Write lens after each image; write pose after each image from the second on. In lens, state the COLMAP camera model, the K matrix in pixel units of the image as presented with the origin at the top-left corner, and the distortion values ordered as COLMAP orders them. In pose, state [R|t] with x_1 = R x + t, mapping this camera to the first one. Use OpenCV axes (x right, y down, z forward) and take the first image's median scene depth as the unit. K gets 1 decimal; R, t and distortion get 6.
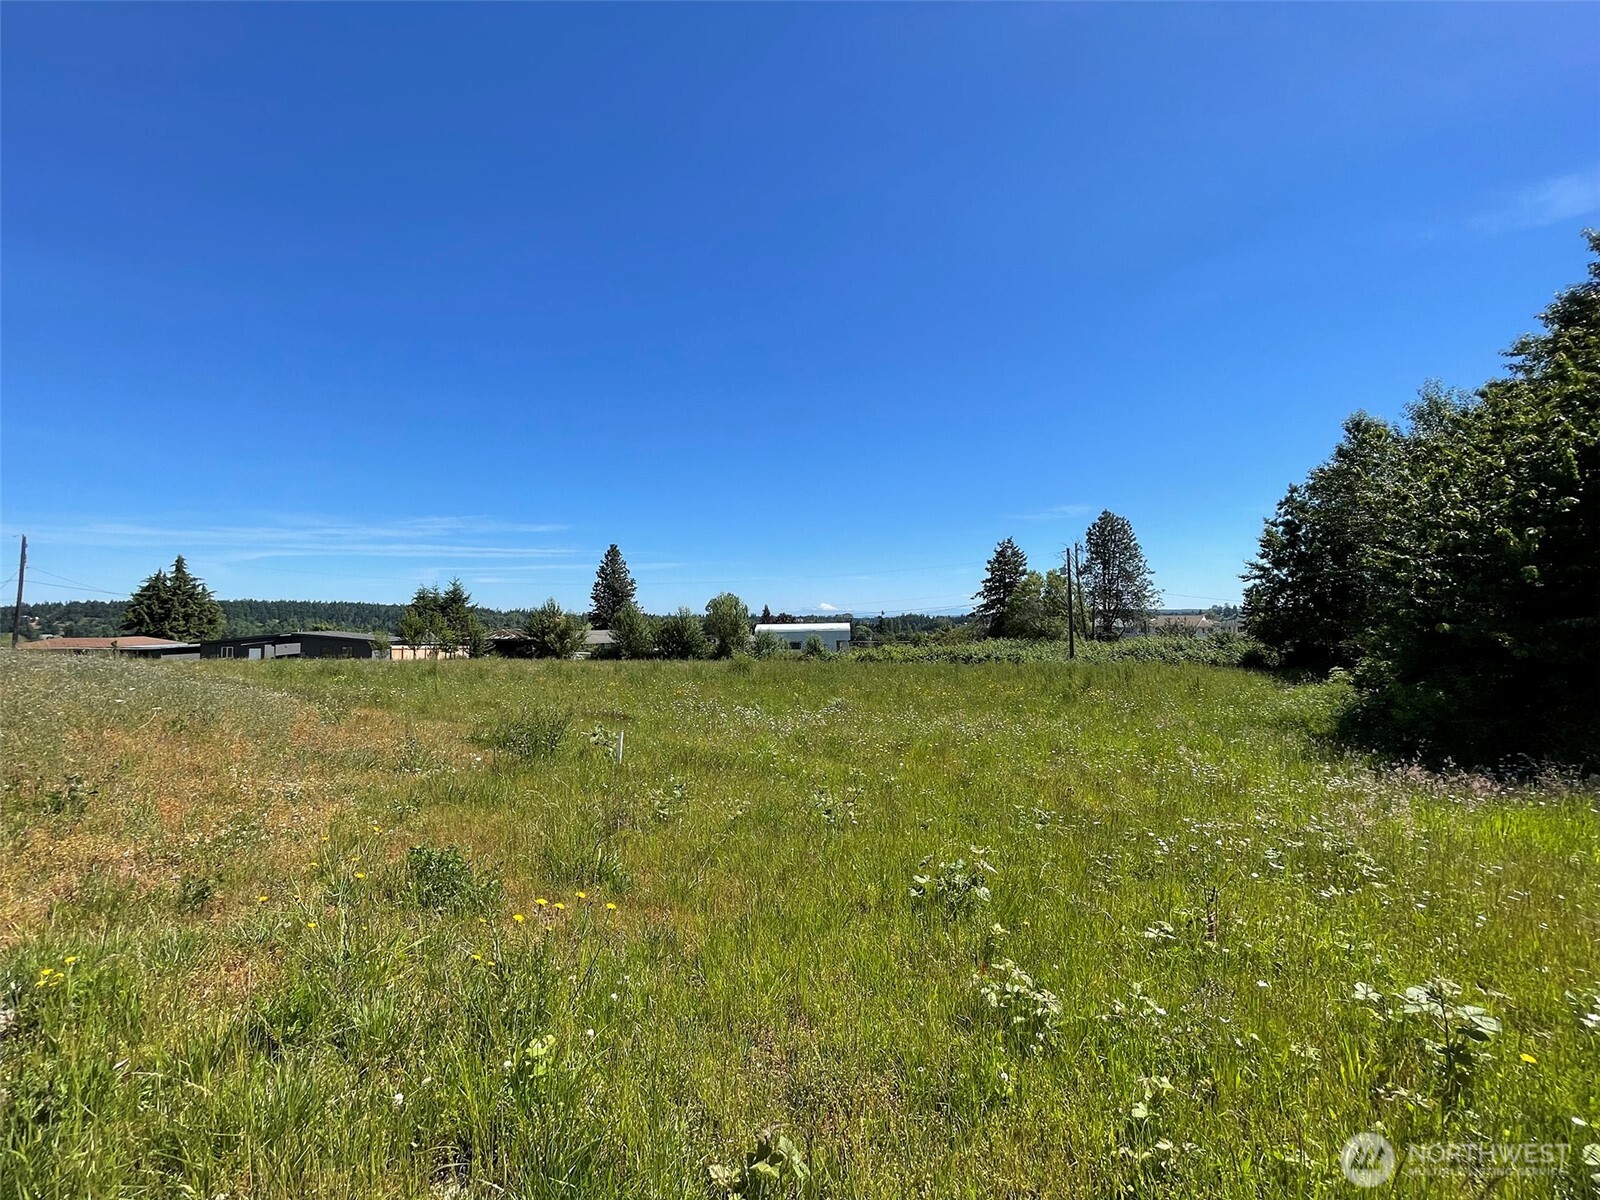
lens RADIAL K [[645.2, 0, 796.3], [0, 645.2, 597.6], [0, 0, 1]] dist [-0.000596, 0.000022]
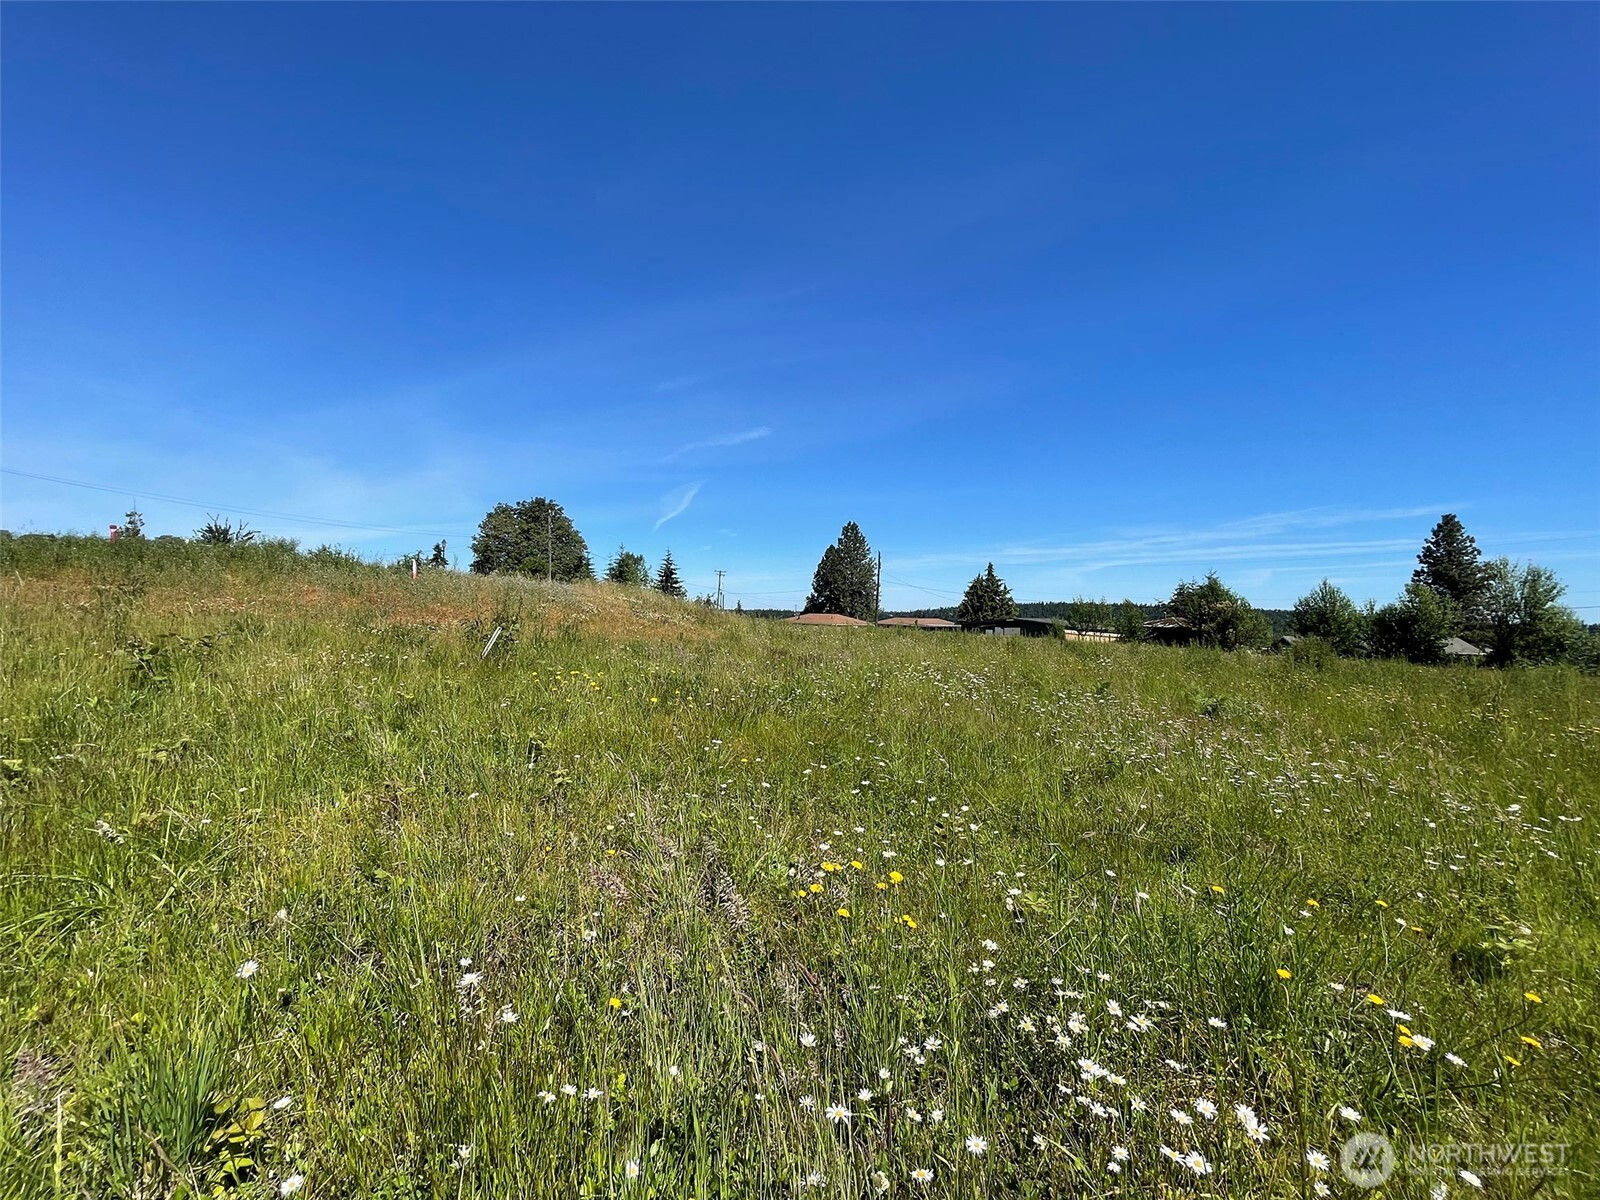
lens RADIAL K [[645.2, 0, 796.3], [0, 645.2, 597.6], [0, 0, 1]] dist [-0.000596, 0.000022]
pose [[0.408927, -0.007379, -0.912537, 0.078010], [0.000812, 0.999970, -0.007722, 0.015163], [0.912567, 0.002417, 0.408921, 0.088676]]
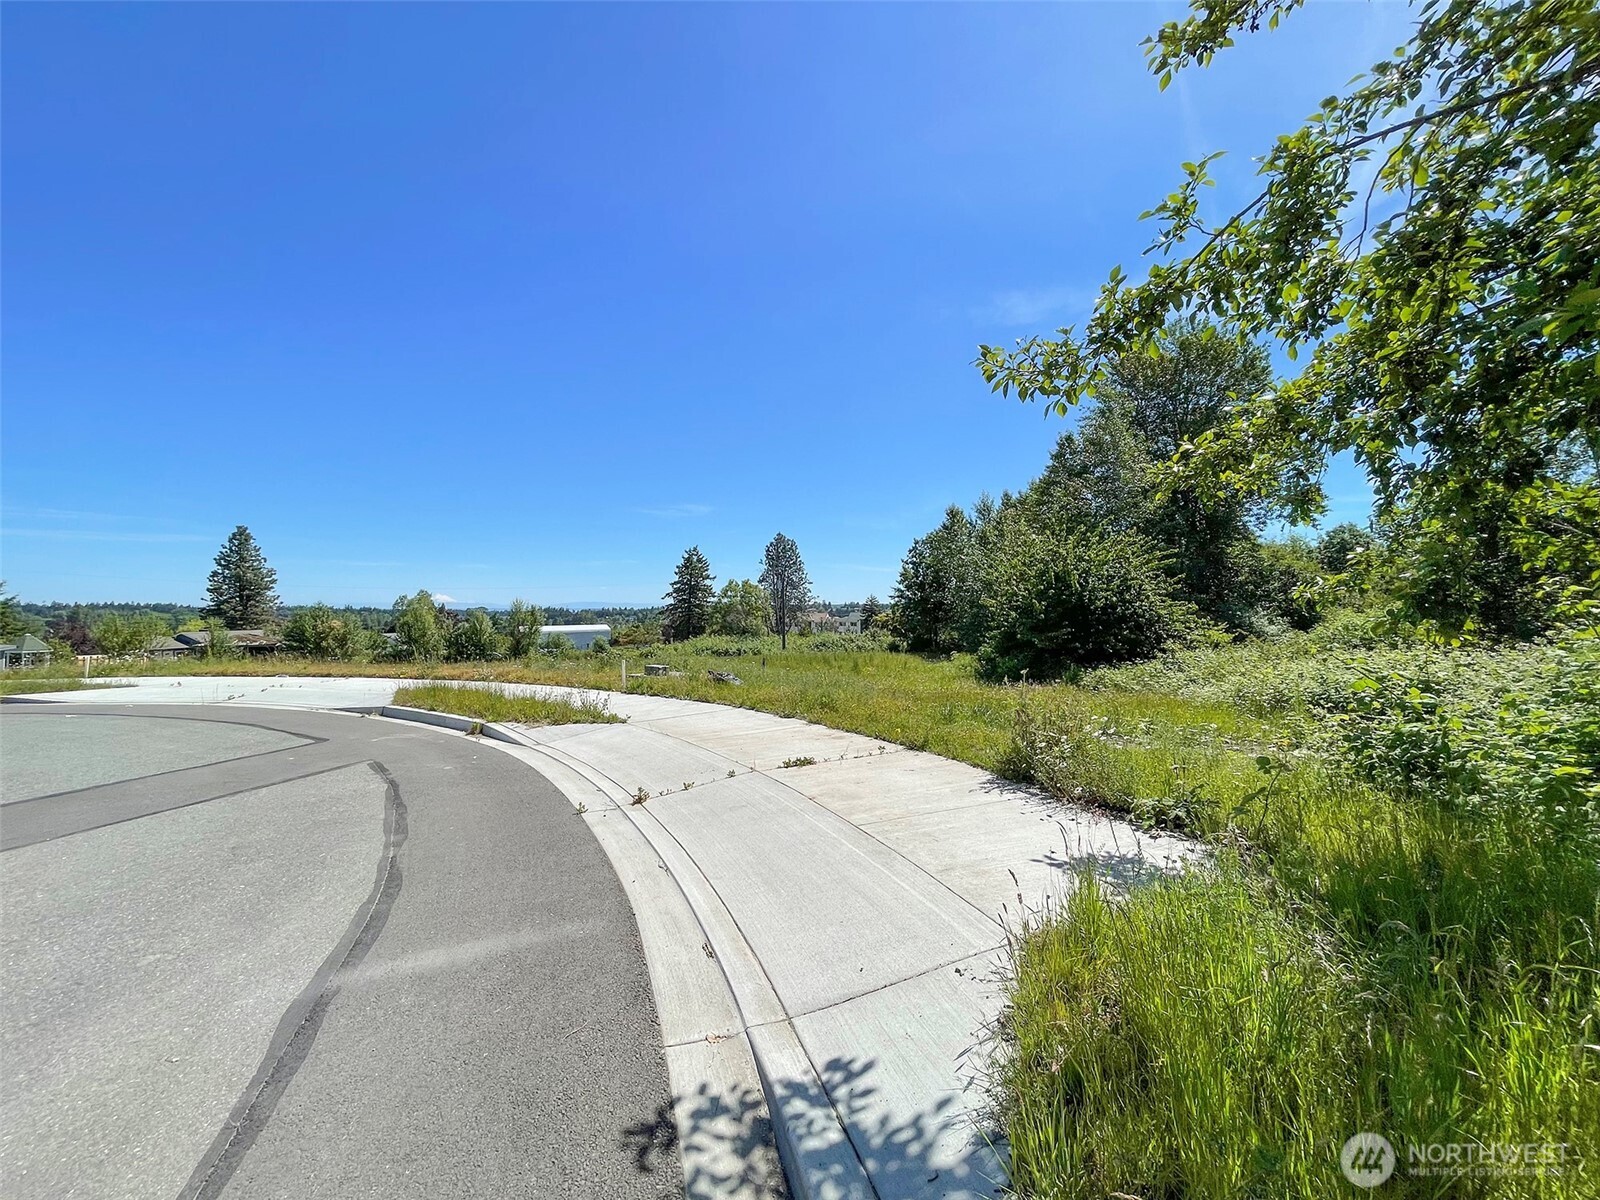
lens RADIAL K [[660.9, 0, 795.6], [0, 660.9, 594.5], [0, 0, 1]] dist [0.000494, 0.000078]
pose [[0.847503, 0.017925, 0.530488, -0.160835], [-0.021827, 0.999761, 0.001089, -0.013804], [-0.530342, -0.012502, 0.847692, -0.109517]]
